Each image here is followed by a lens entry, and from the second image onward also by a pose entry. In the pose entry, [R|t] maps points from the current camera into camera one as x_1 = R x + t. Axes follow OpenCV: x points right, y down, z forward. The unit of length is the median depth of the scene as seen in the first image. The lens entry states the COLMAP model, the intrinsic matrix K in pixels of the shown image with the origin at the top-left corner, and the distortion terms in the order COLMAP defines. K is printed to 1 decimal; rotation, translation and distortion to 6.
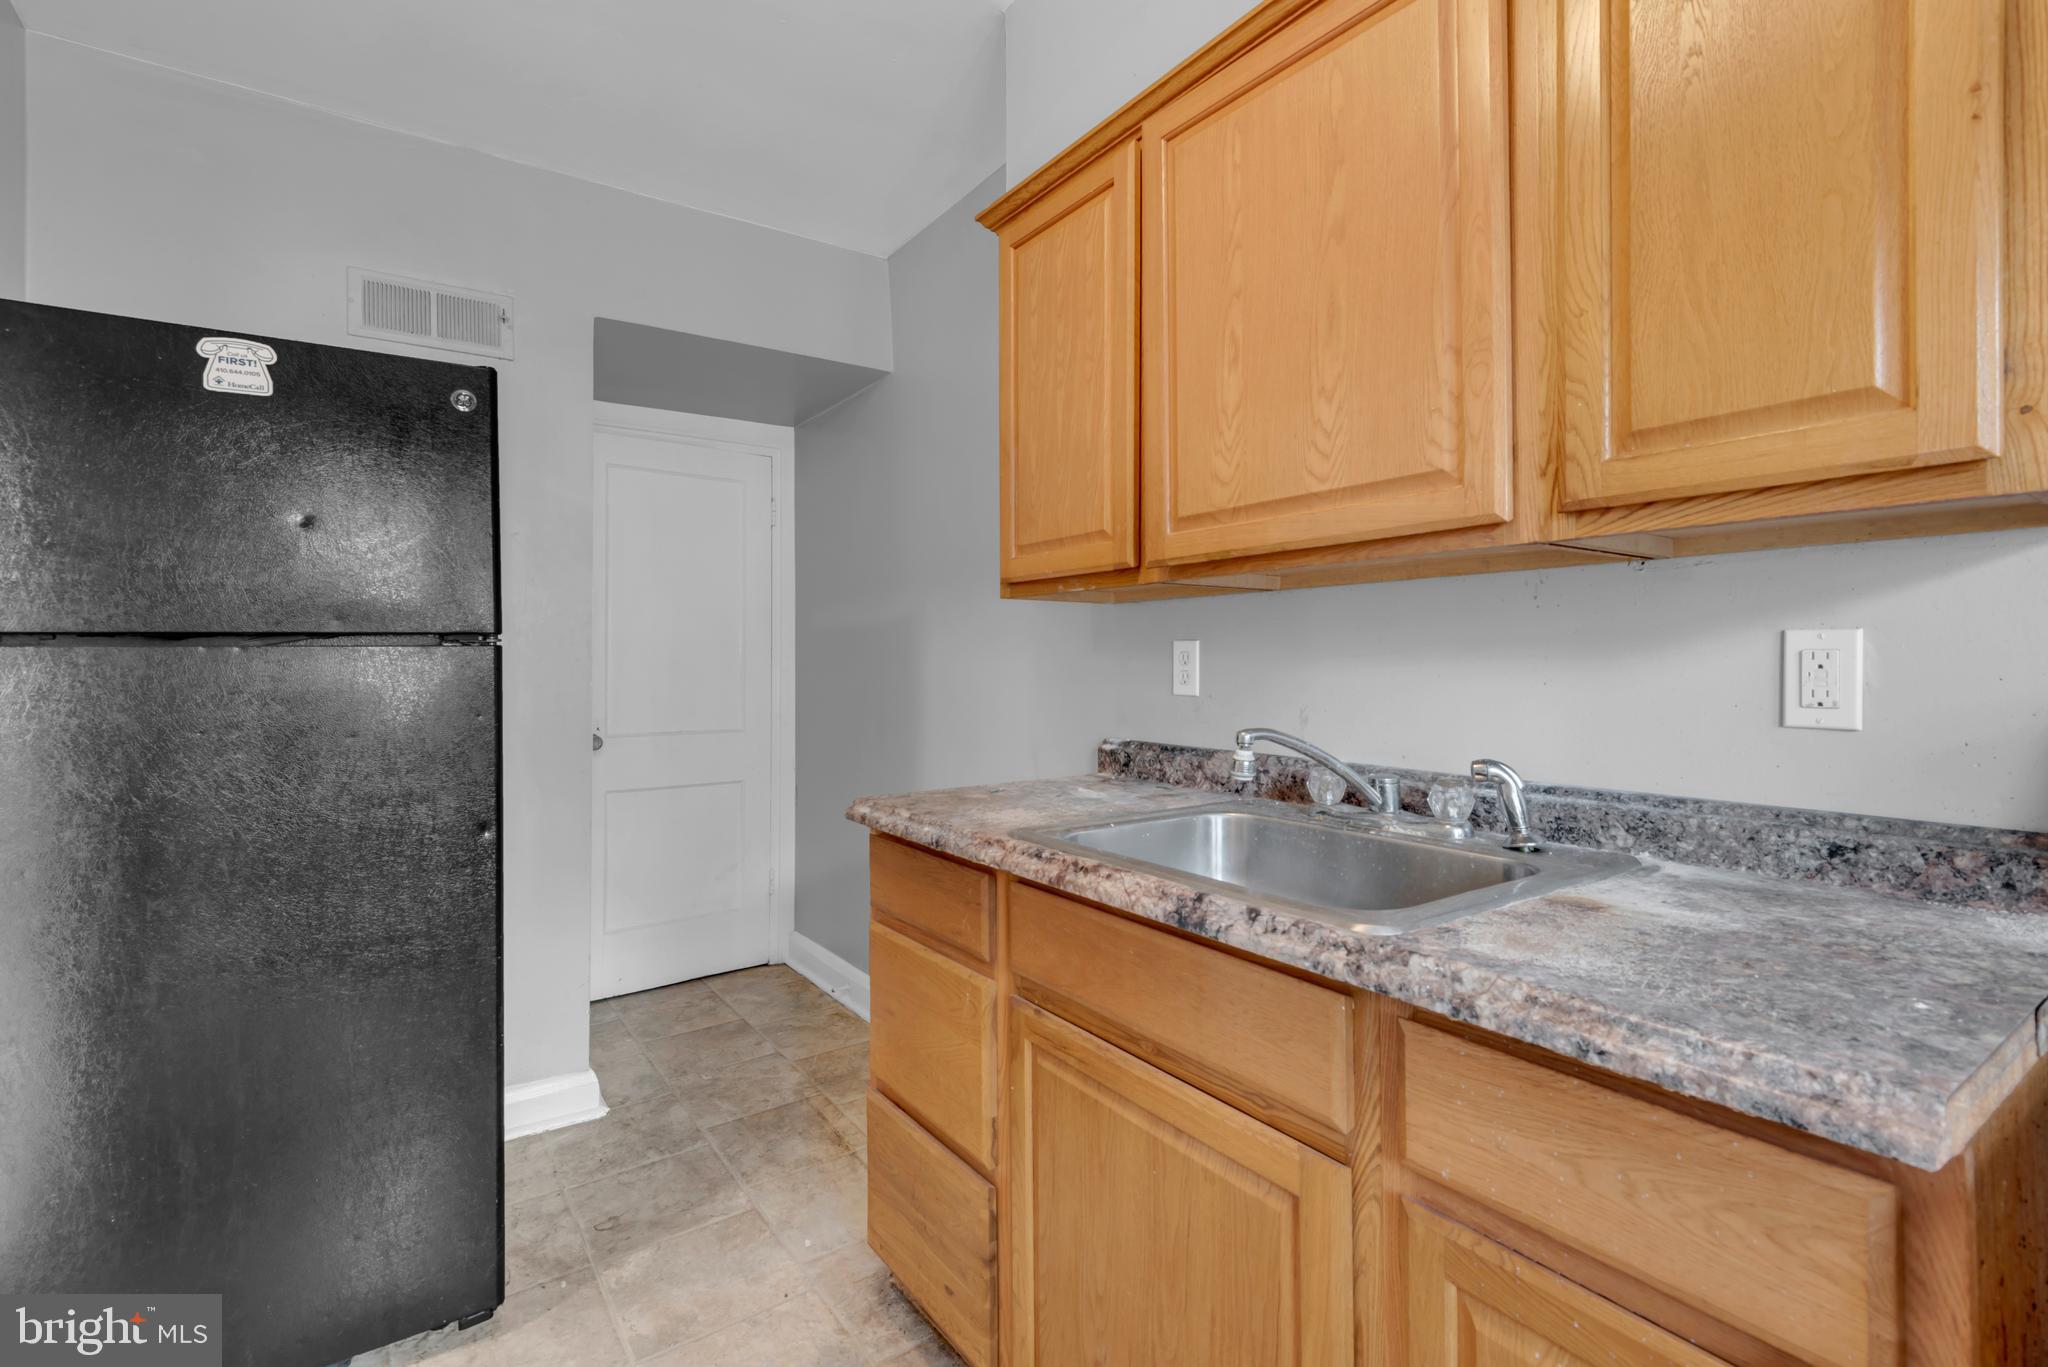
lens RADIAL K [[921.2, 0, 1017.9], [0, 921.2, 661.6], [0, 0, 1]] dist [0.039181, -0.018817]
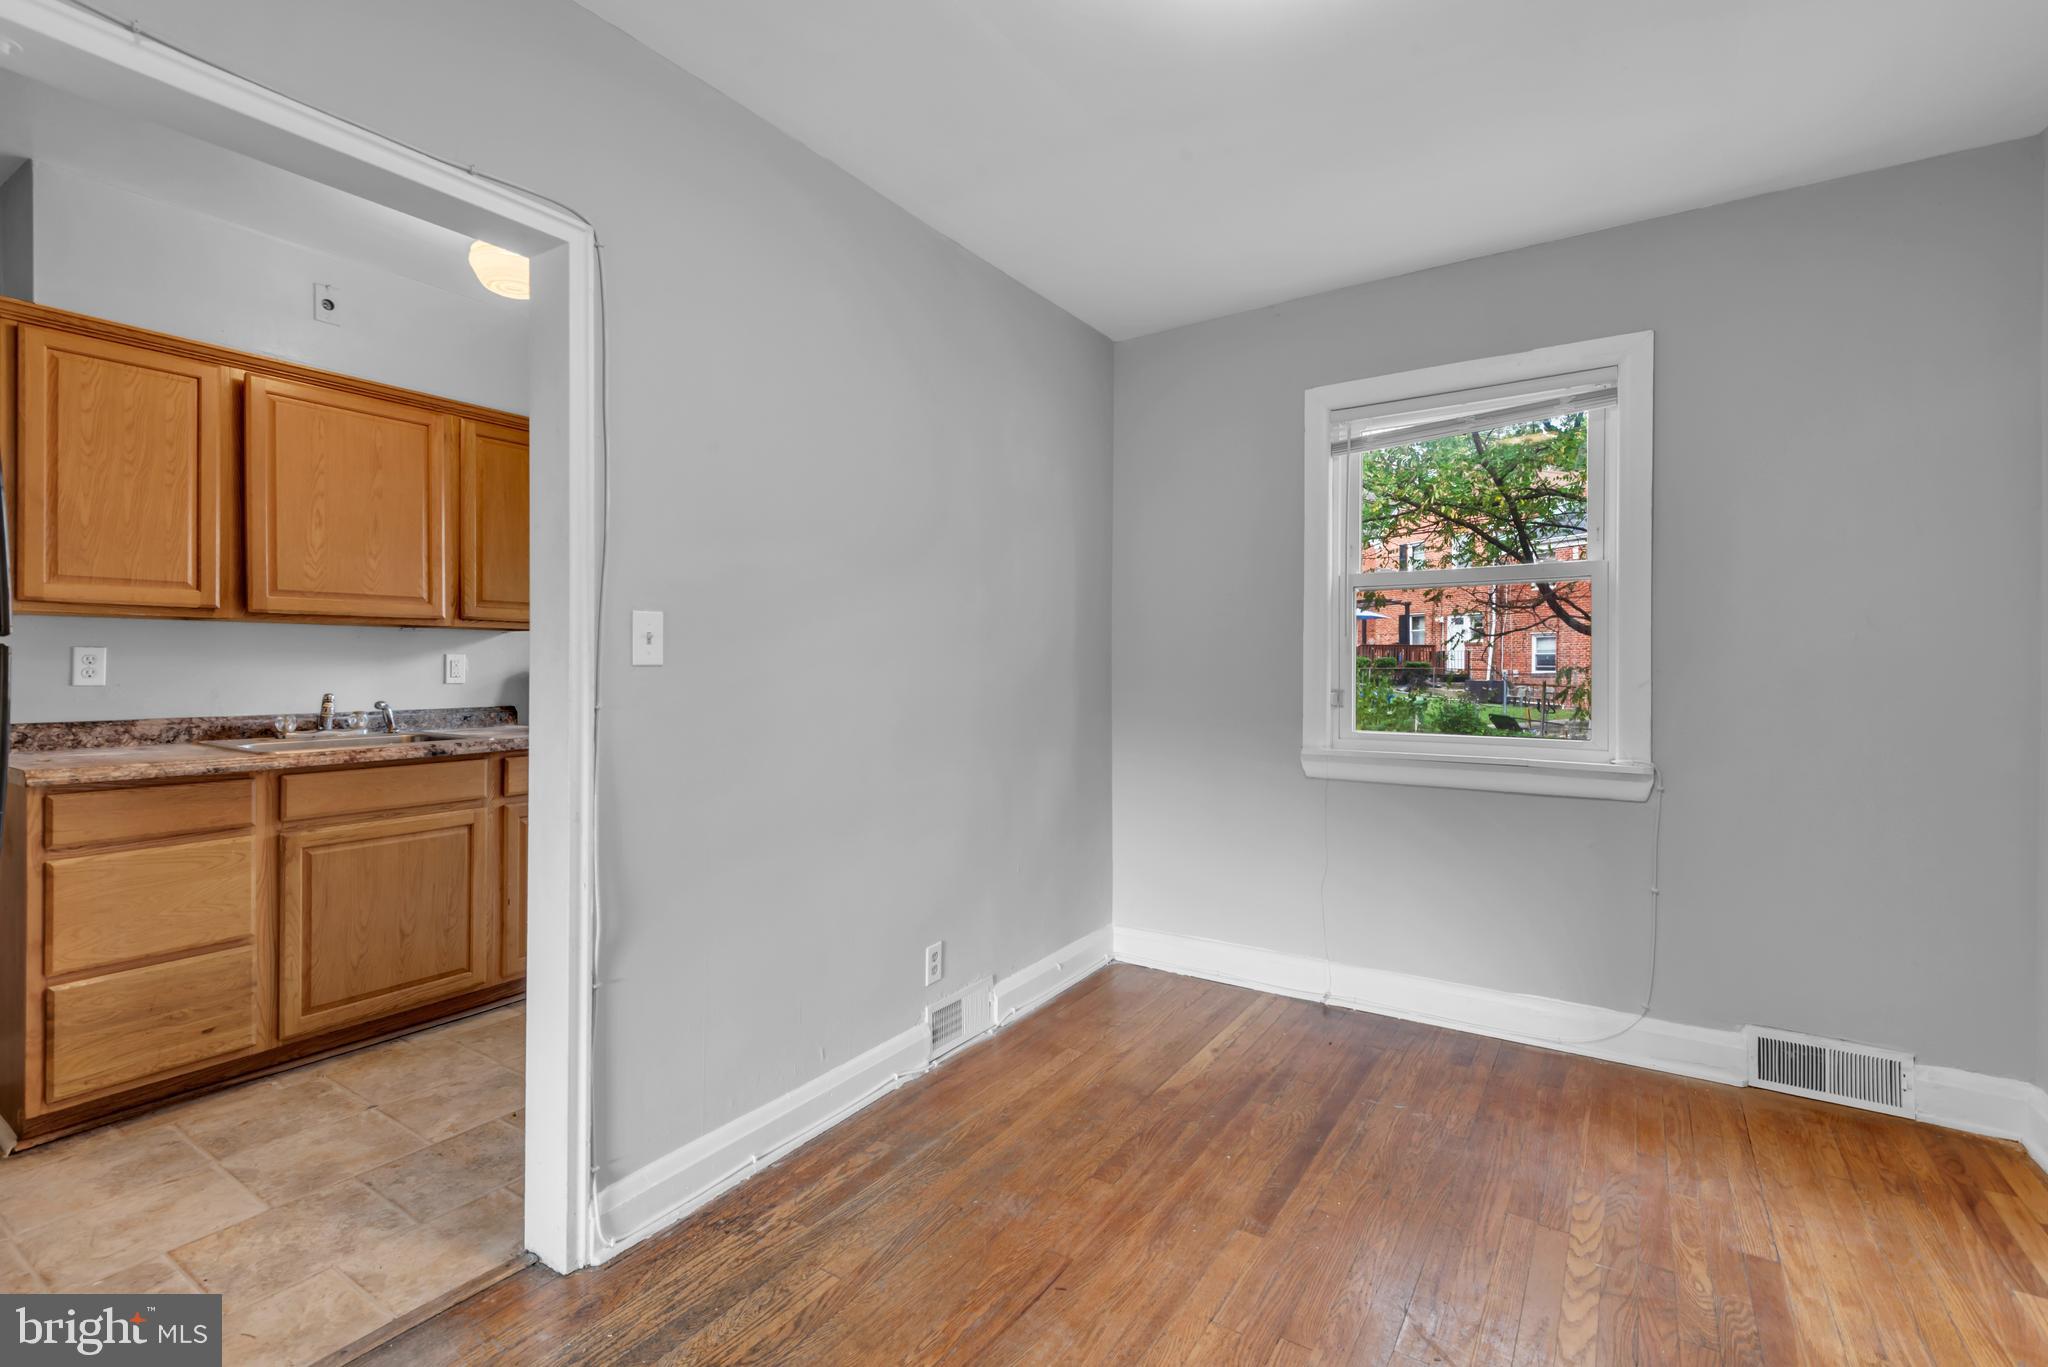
lens RADIAL K [[921.2, 0, 1017.9], [0, 921.2, 661.6], [0, 0, 1]] dist [0.039181, -0.018817]
pose [[-0.368598, 0.002652, 0.929585, -2.410746], [-0.004392, 0.999980, -0.004594, -0.000208], [-0.929579, -0.005776, -0.368579, 0.286147]]
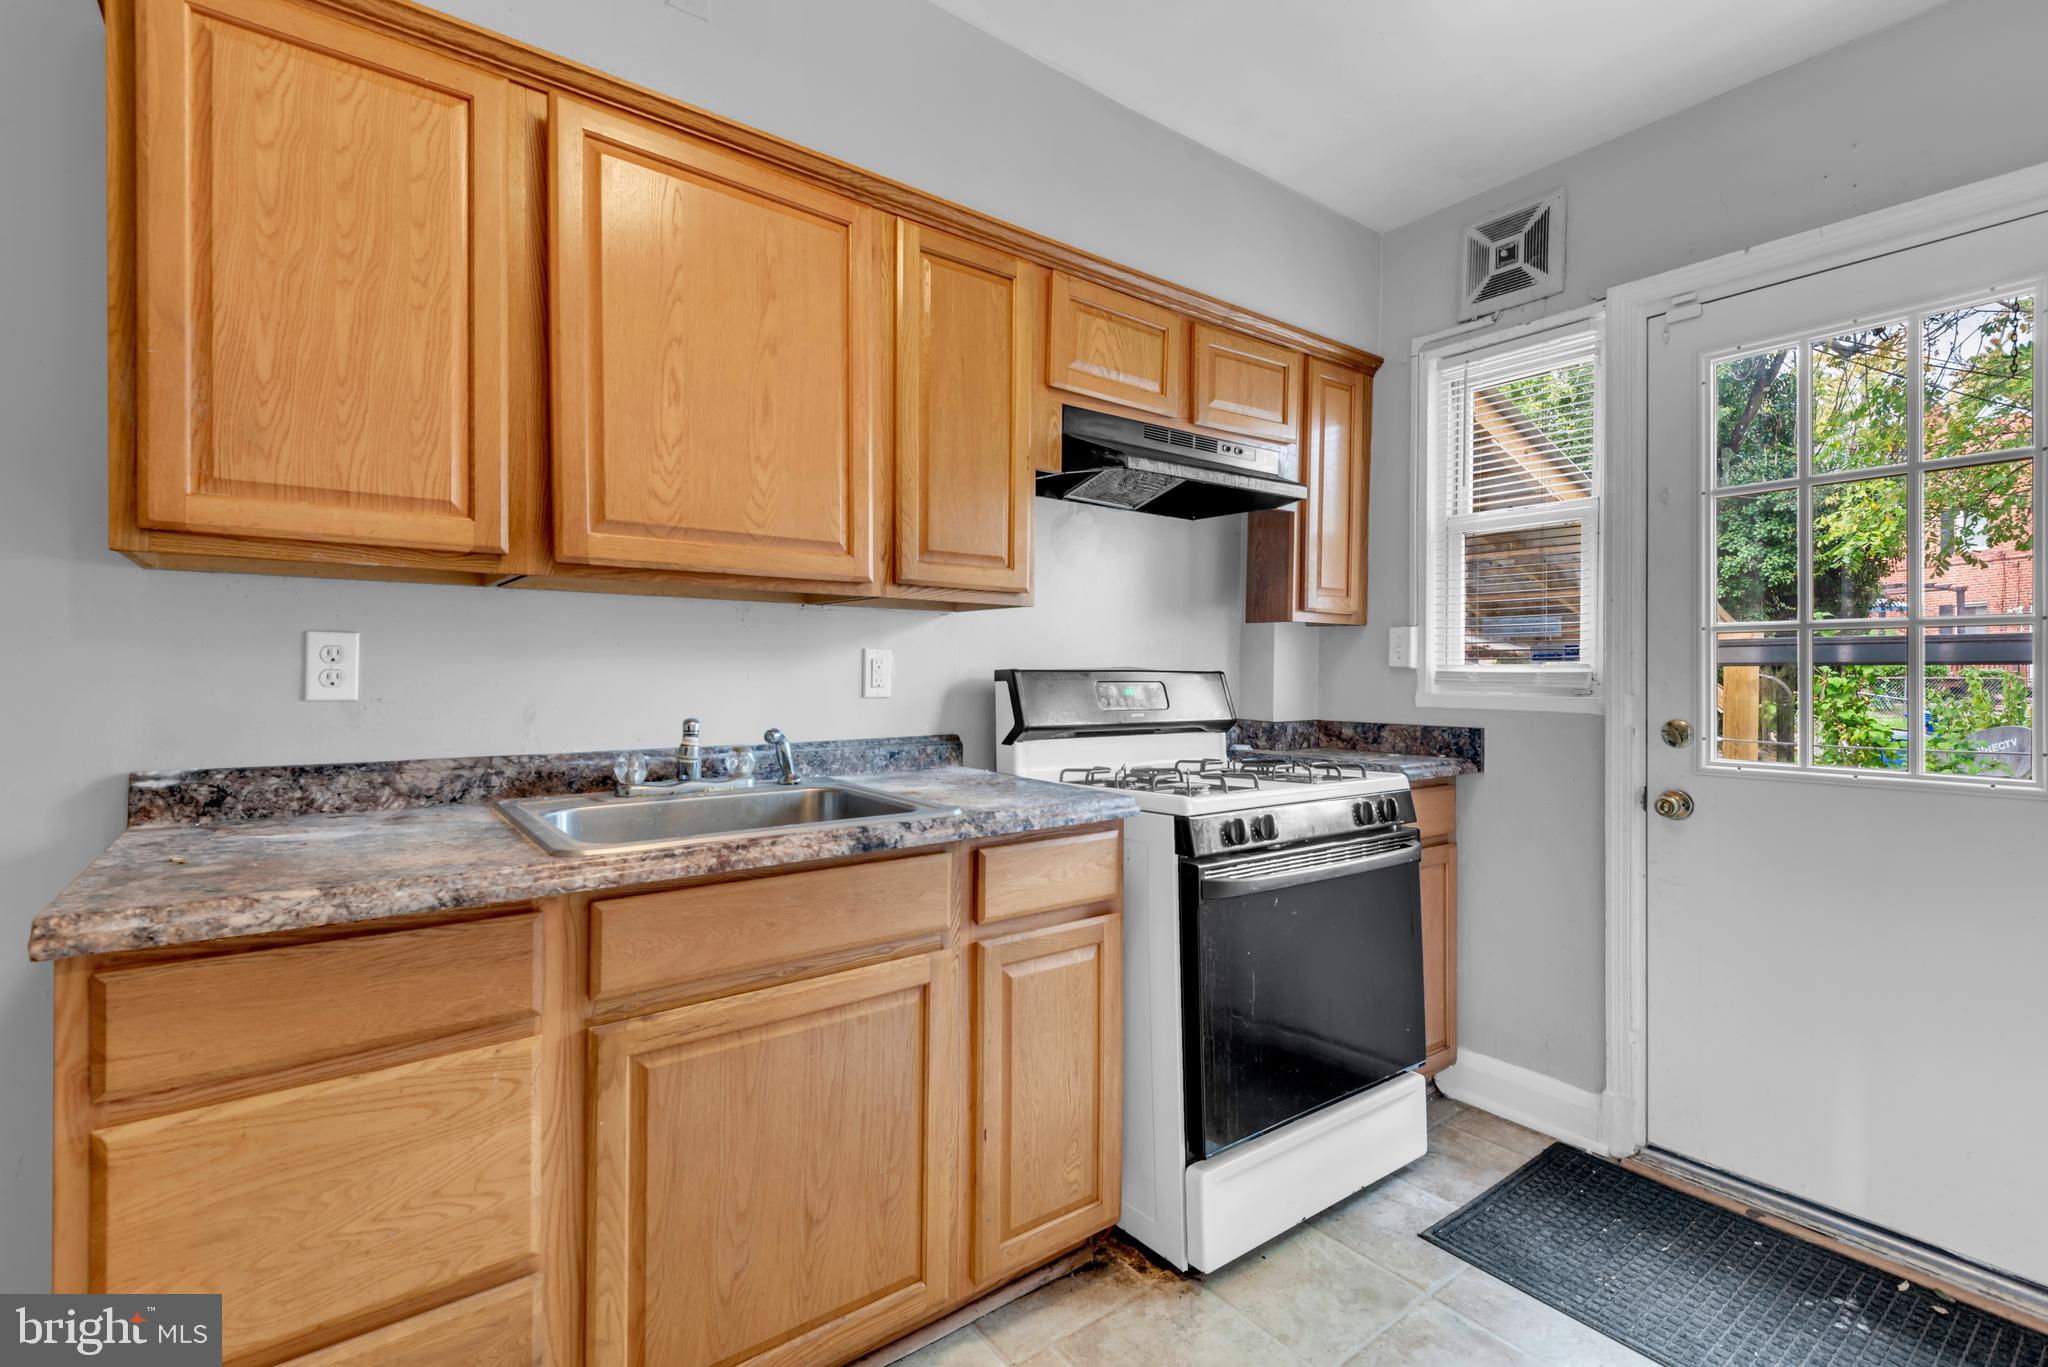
lens RADIAL K [[936.0, 0, 1030.2], [0, 936.0, 670.4], [0, 0, 1]] dist [0.040995, -0.021674]
pose [[-0.046681, -0.003098, 0.998905, -0.950154], [-0.009631, 0.999950, 0.002651, 0.003792], [-0.998863, -0.009497, -0.046708, 0.615805]]
